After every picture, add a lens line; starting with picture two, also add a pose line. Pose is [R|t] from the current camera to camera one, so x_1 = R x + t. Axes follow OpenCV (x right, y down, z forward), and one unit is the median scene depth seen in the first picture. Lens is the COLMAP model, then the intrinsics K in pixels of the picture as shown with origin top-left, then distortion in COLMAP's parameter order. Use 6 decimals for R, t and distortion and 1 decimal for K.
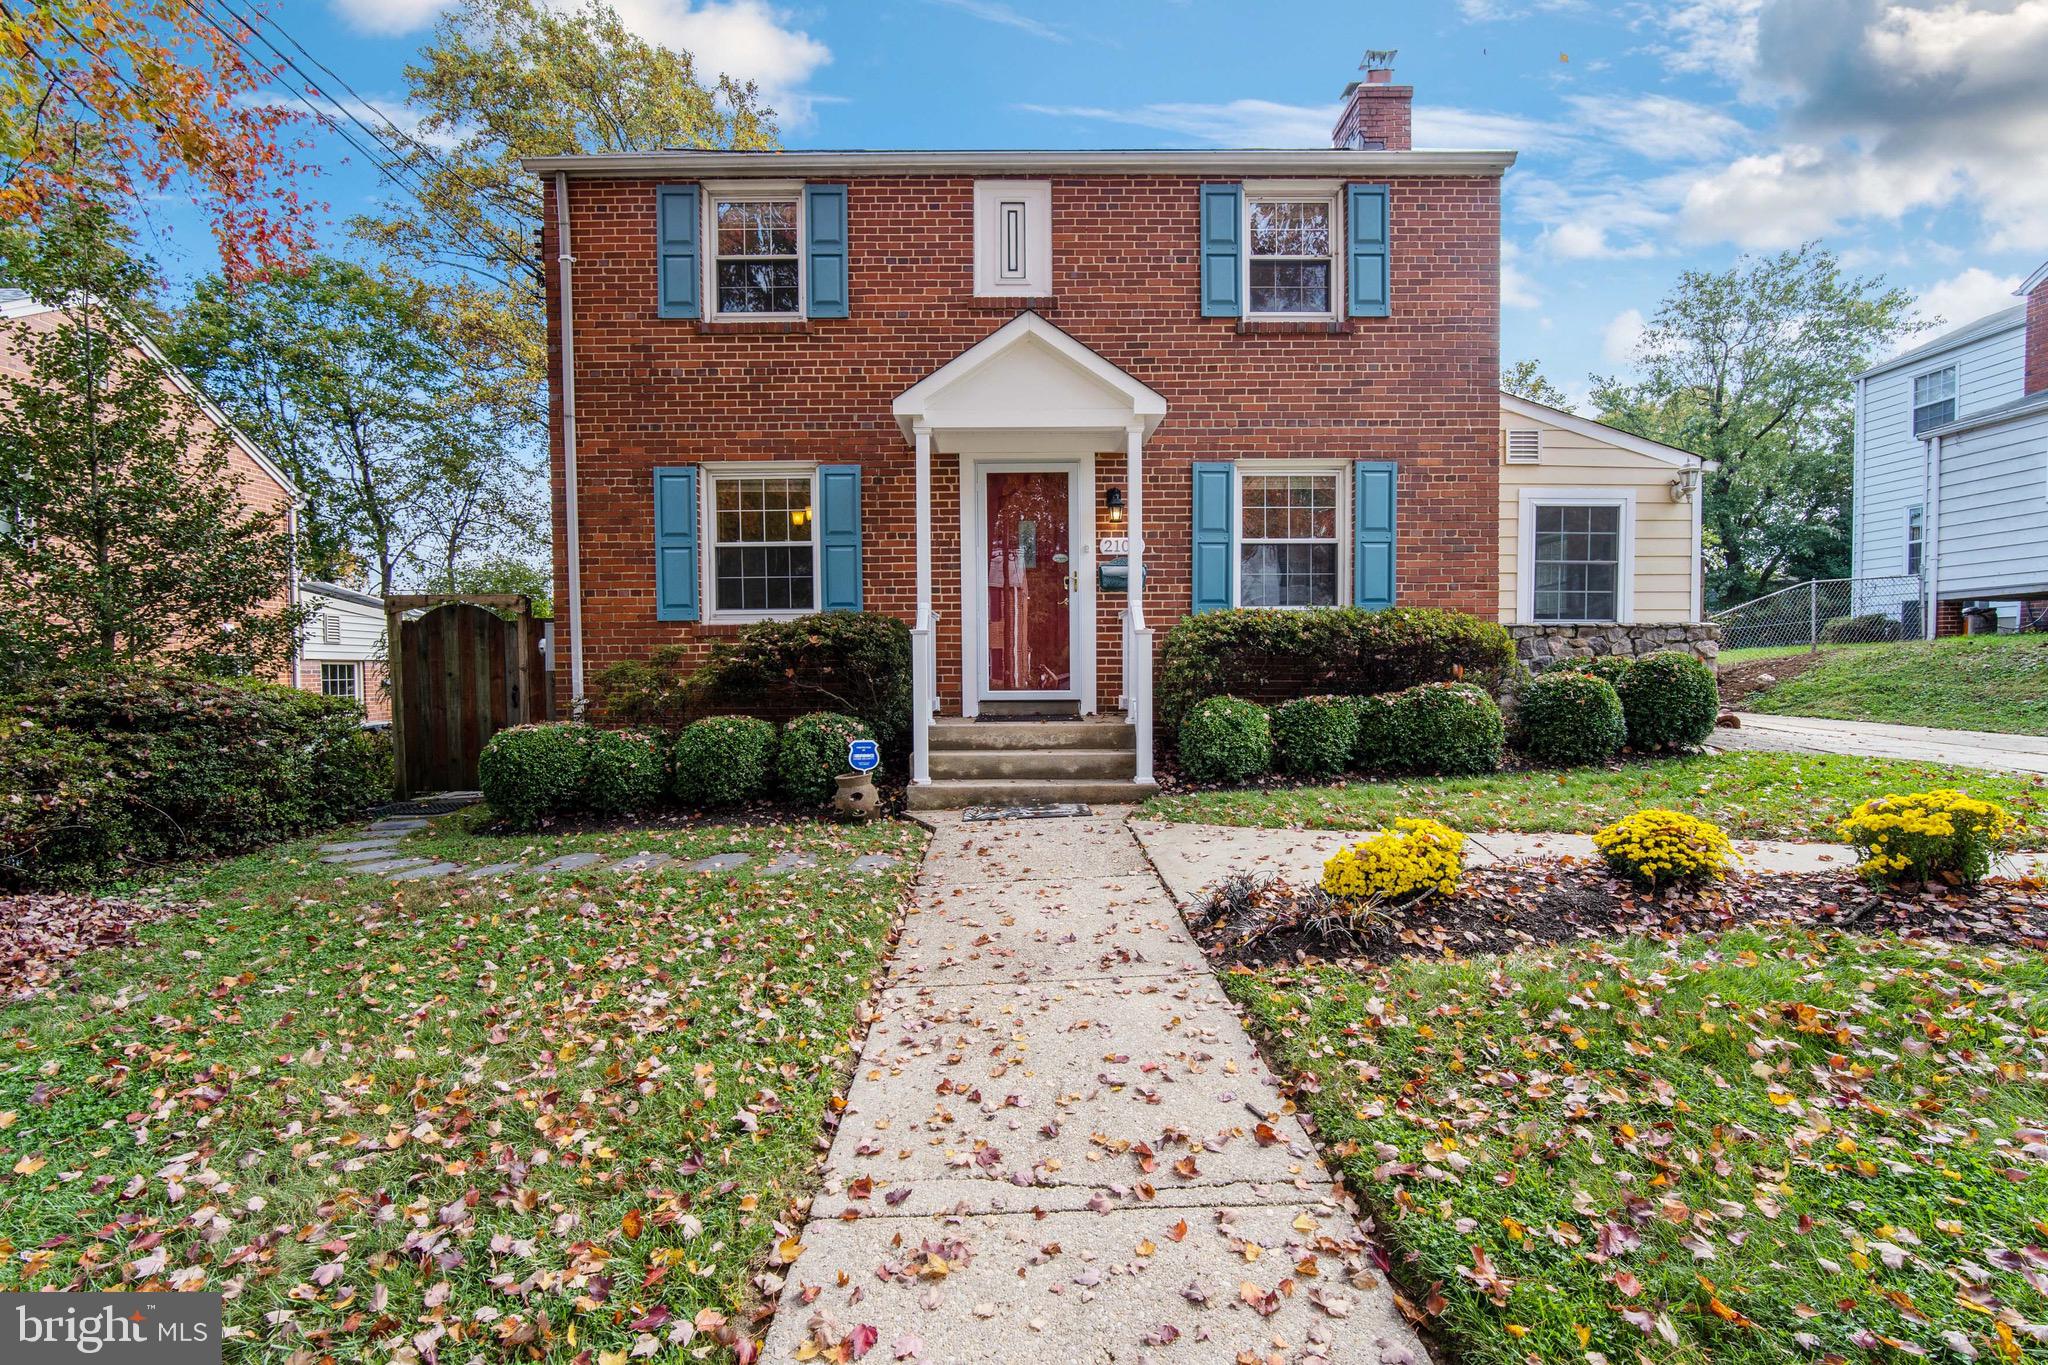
lens RADIAL K [[892.9, 0, 1030.3], [0, 892.9, 686.0], [0, 0, 1]] dist [-0.012663, 0.002529]
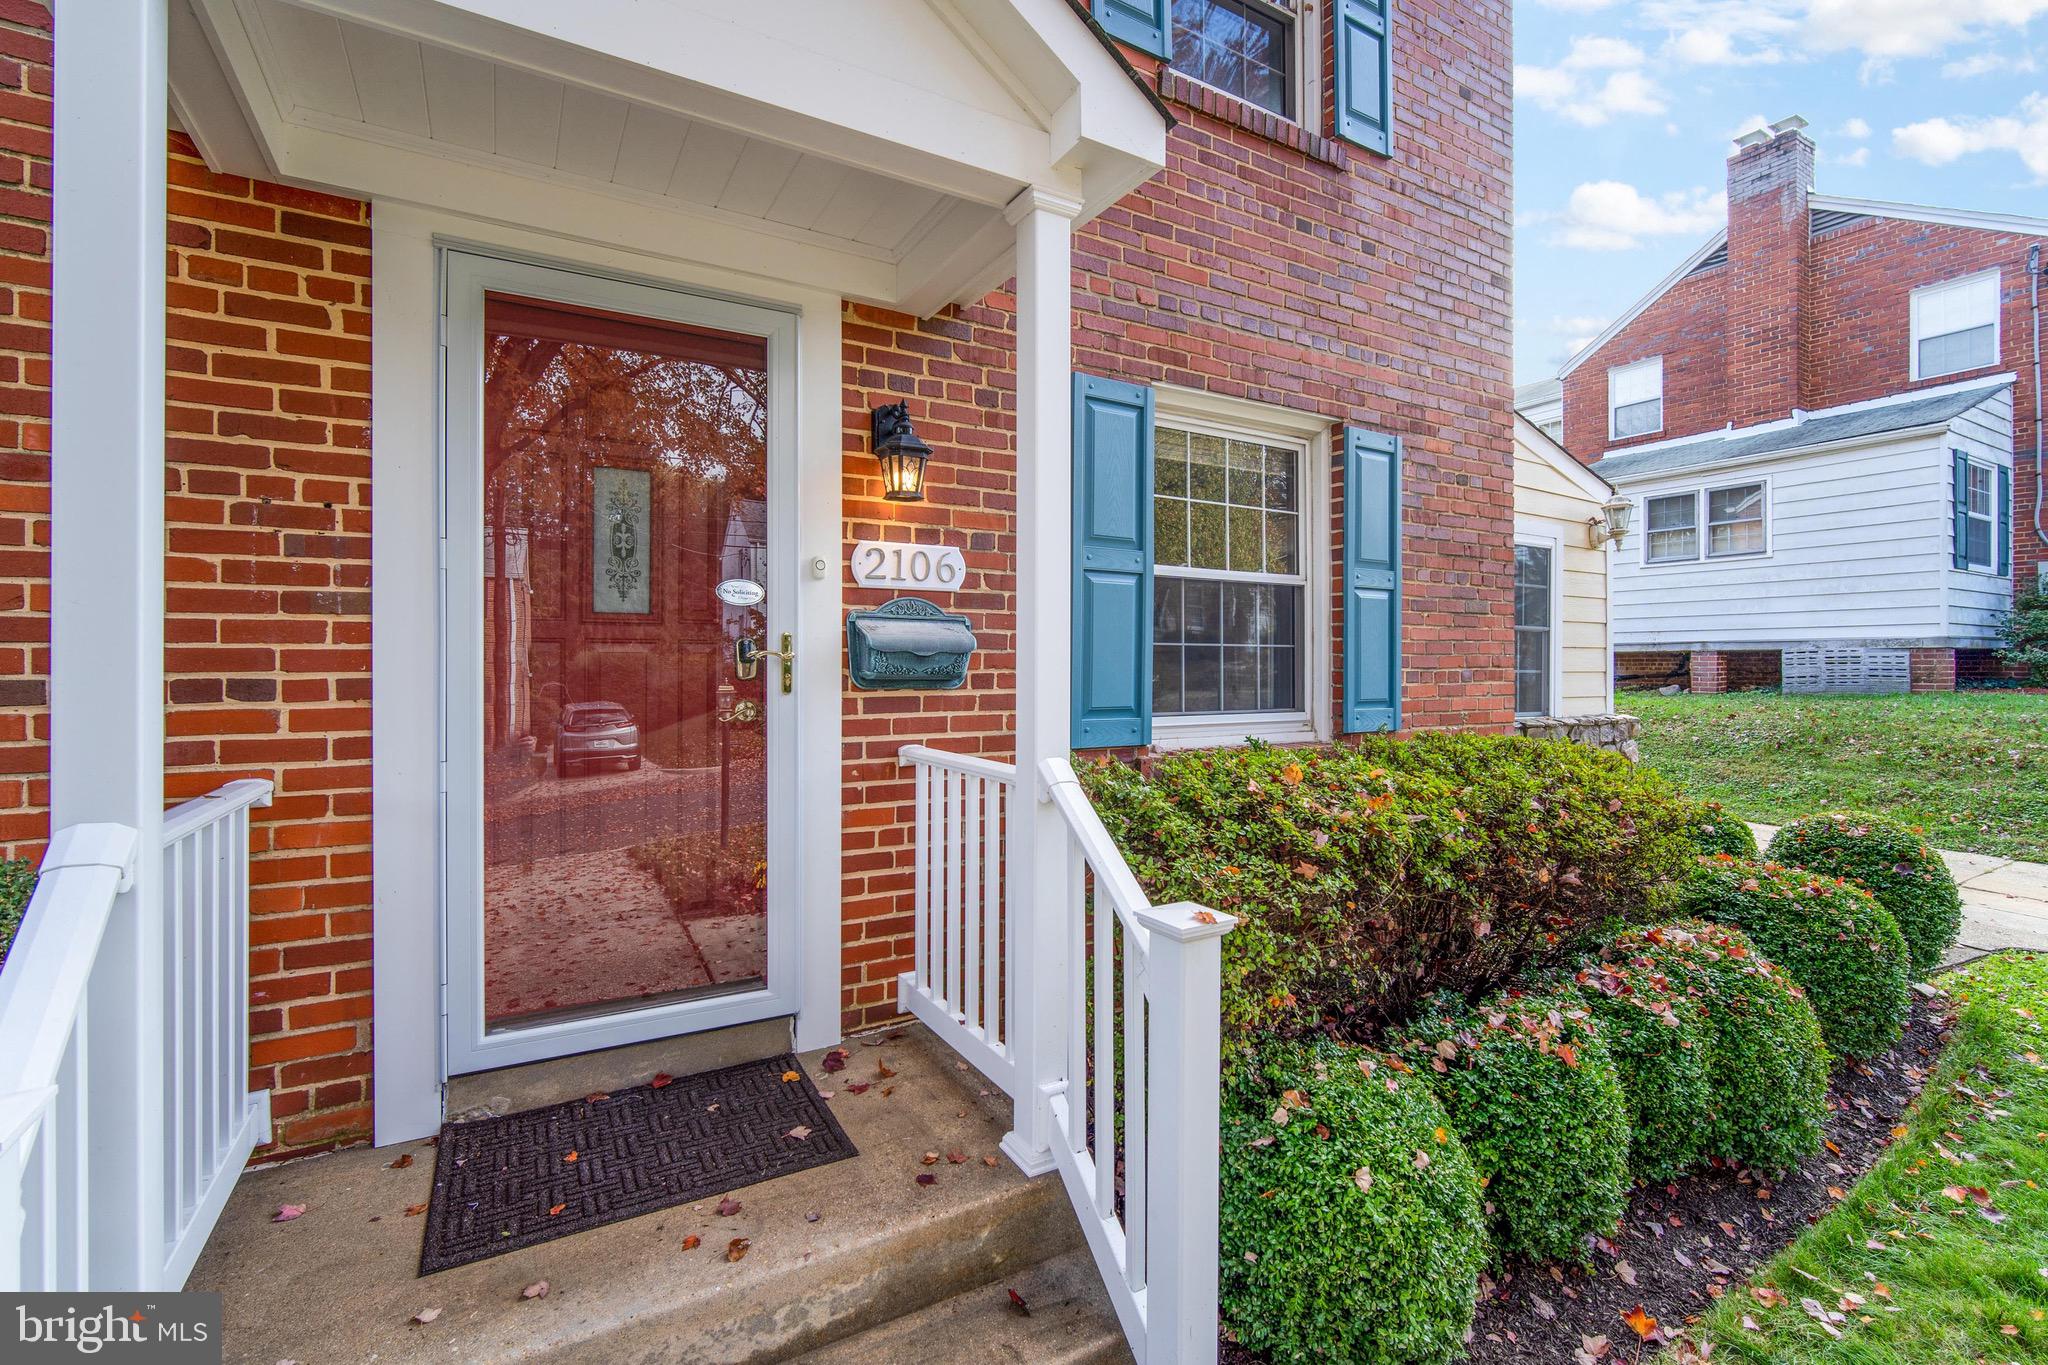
lens RADIAL K [[892.9, 0, 1031.9], [0, 892.9, 665.4], [0, 0, 1]] dist [-0.012663, 0.002529]
pose [[0.875745, 0.008770, 0.482693, -0.030665], [0.004425, 0.999647, -0.026190, -0.105754], [-0.482753, 0.025072, 0.875398, 0.653025]]
